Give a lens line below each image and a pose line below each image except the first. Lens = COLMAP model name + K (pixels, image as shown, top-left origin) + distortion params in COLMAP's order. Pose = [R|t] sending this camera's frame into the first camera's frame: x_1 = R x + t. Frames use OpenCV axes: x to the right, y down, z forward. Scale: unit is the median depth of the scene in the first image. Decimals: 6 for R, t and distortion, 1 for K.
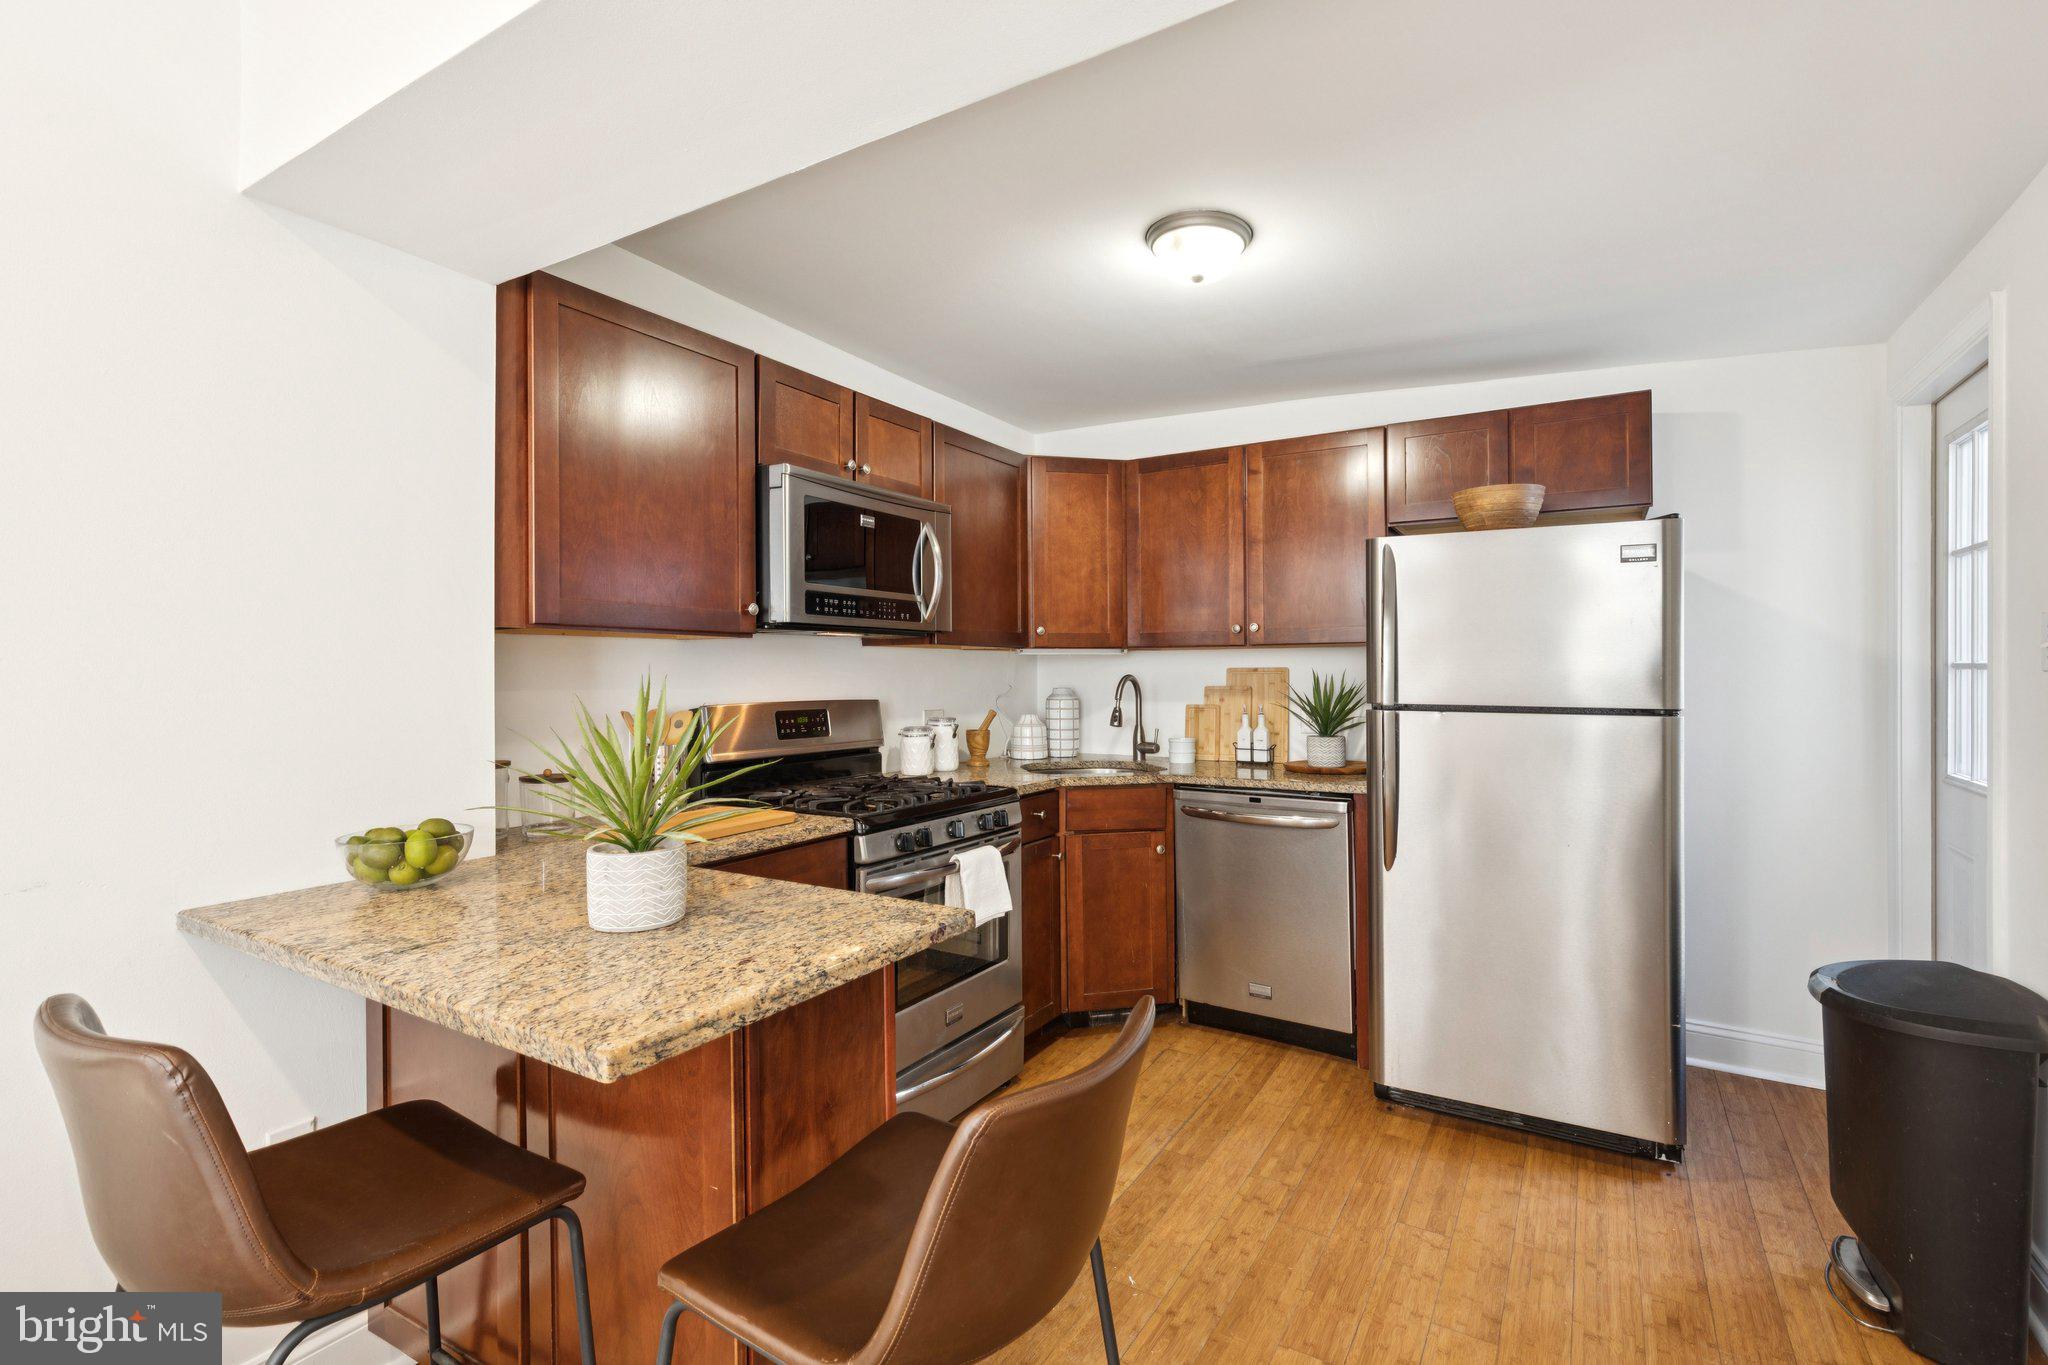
lens RADIAL K [[926.2, 0, 1019.6], [0, 926.2, 671.7], [0, 0, 1]] dist [0.000148, -0.000657]
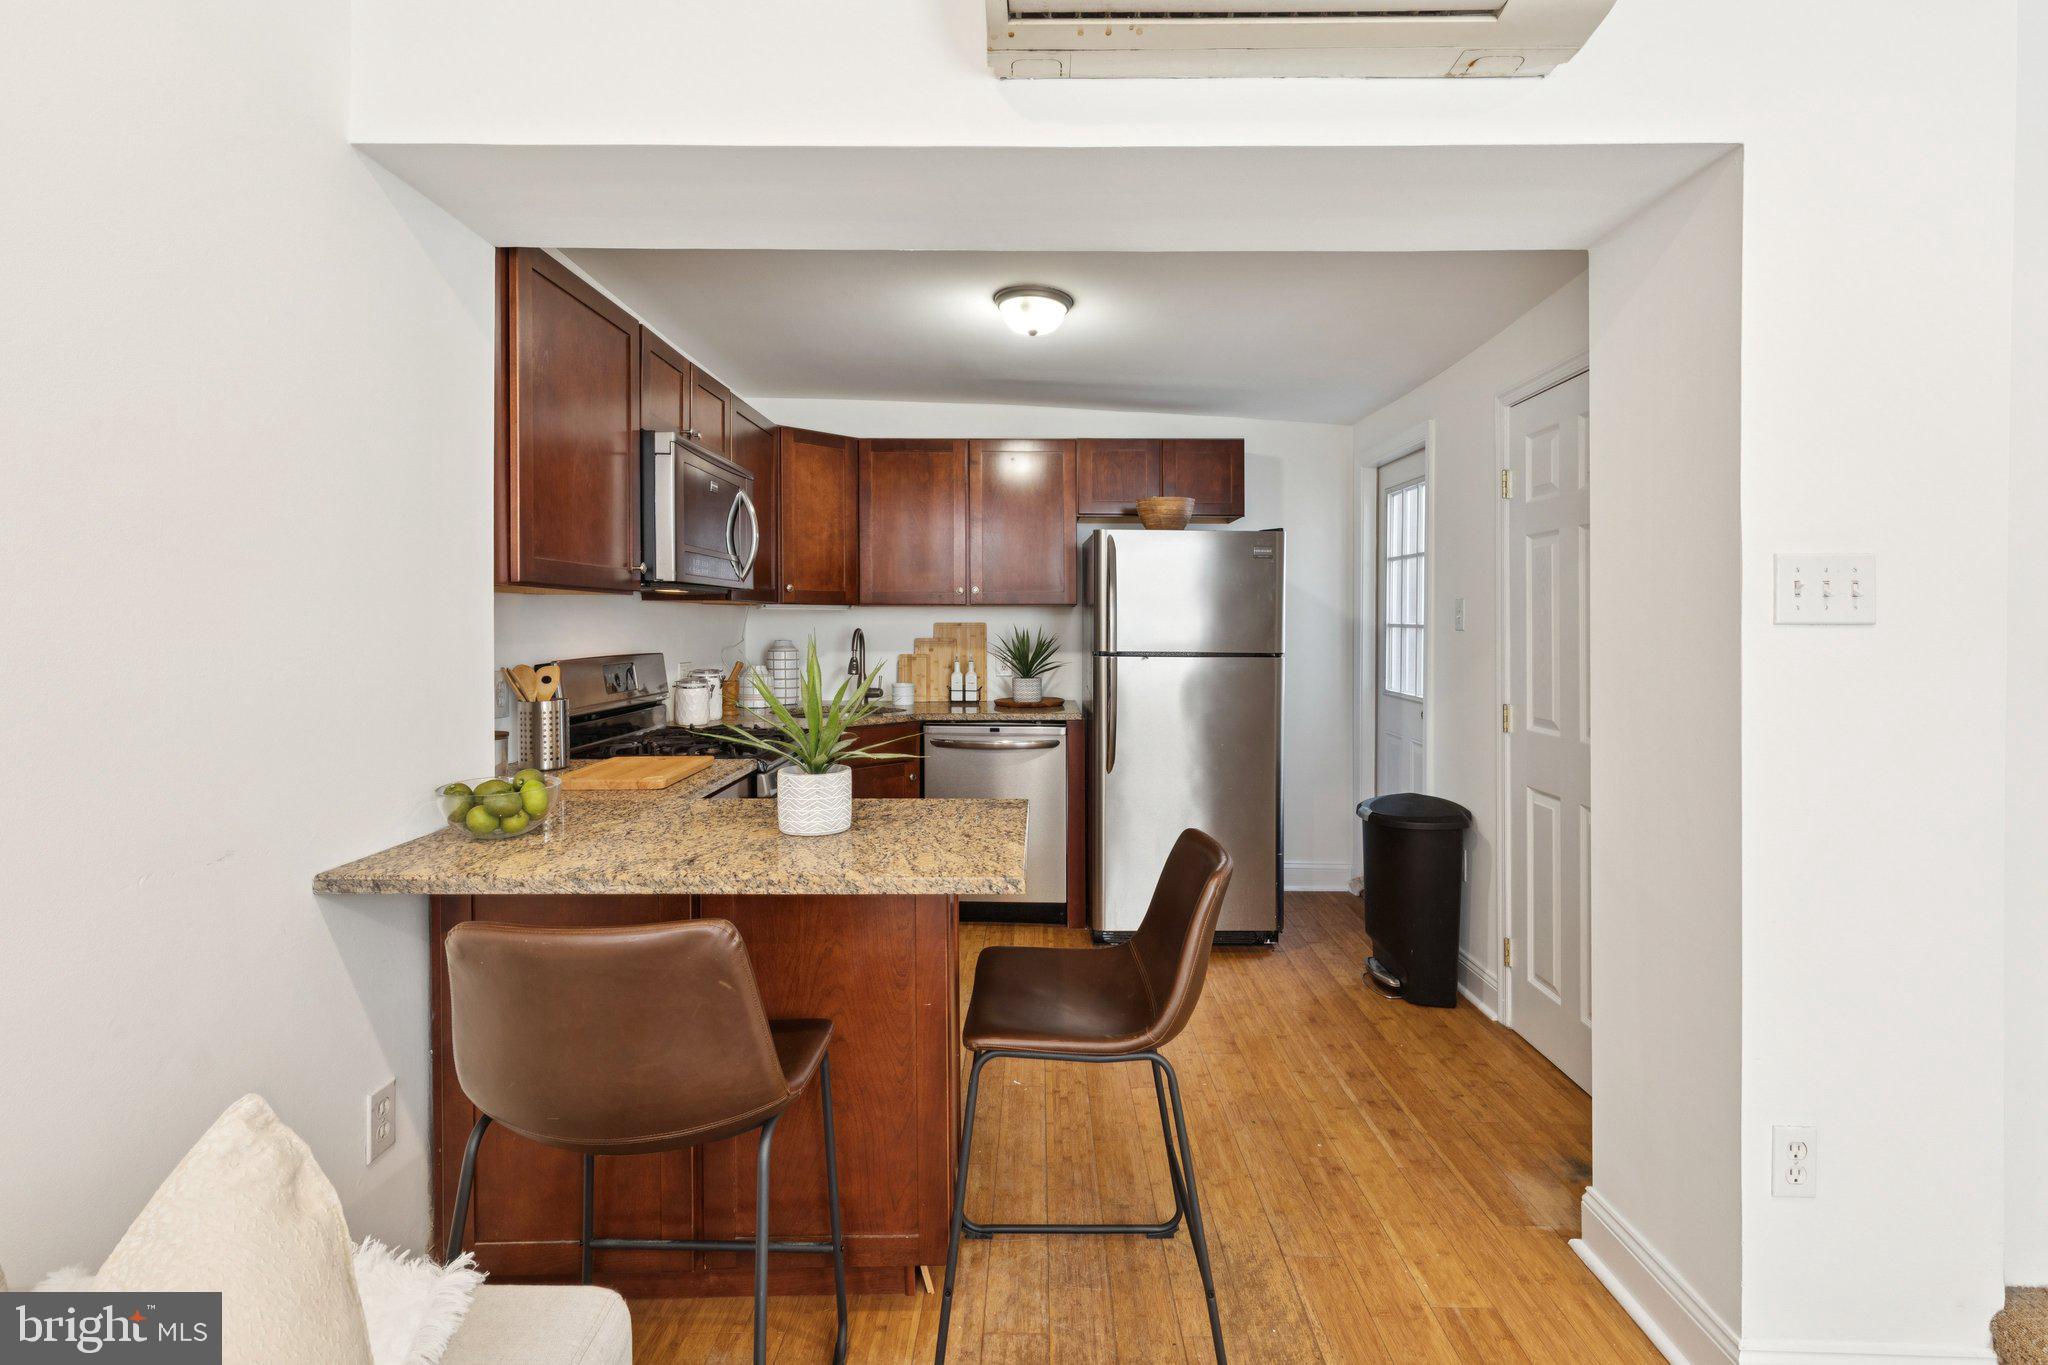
lens RADIAL K [[942.3, 0, 1029.7], [0, 942.3, 626.7], [0, 0, 1]] dist [-0.000465, -0.000033]
pose [[0.856290, 0.002561, 0.516489, -0.410848], [-0.005658, 0.999974, 0.004422, -0.007044], [-0.516464, -0.006709, 0.856282, -0.125798]]
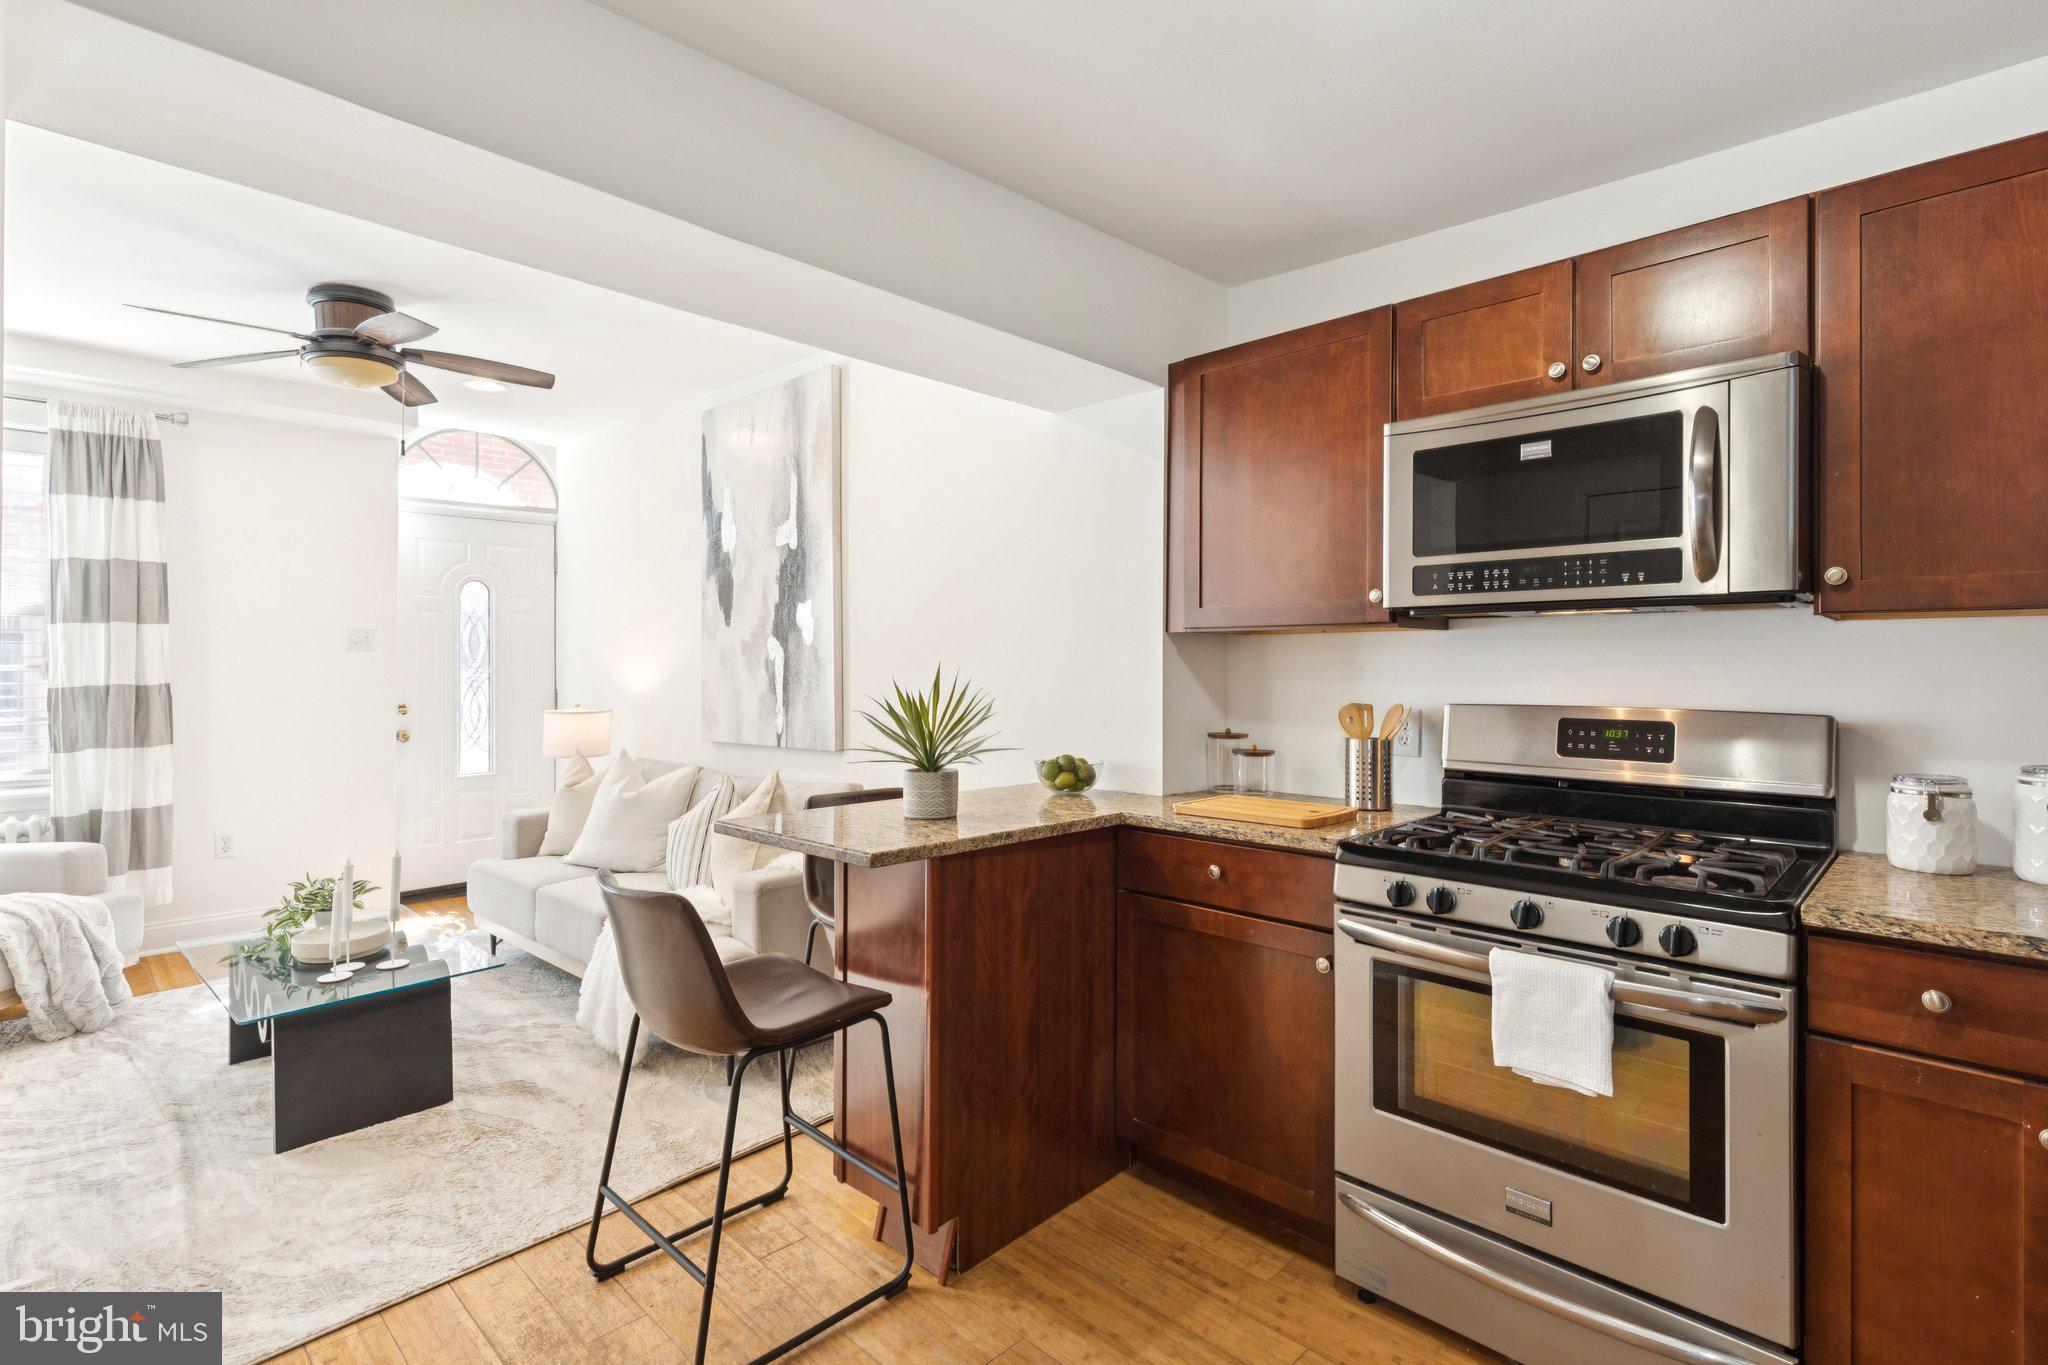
lens RADIAL K [[944.3, 0, 1025.9], [0, 944.3, 662.4], [0, 0, 1]] dist [0.004601, -0.000874]
pose [[-0.212943, -0.000960, -0.977064, 0.607956], [-0.000328, 1.000000, -0.000911, -0.001817], [0.977065, 0.000126, -0.212943, 0.767184]]
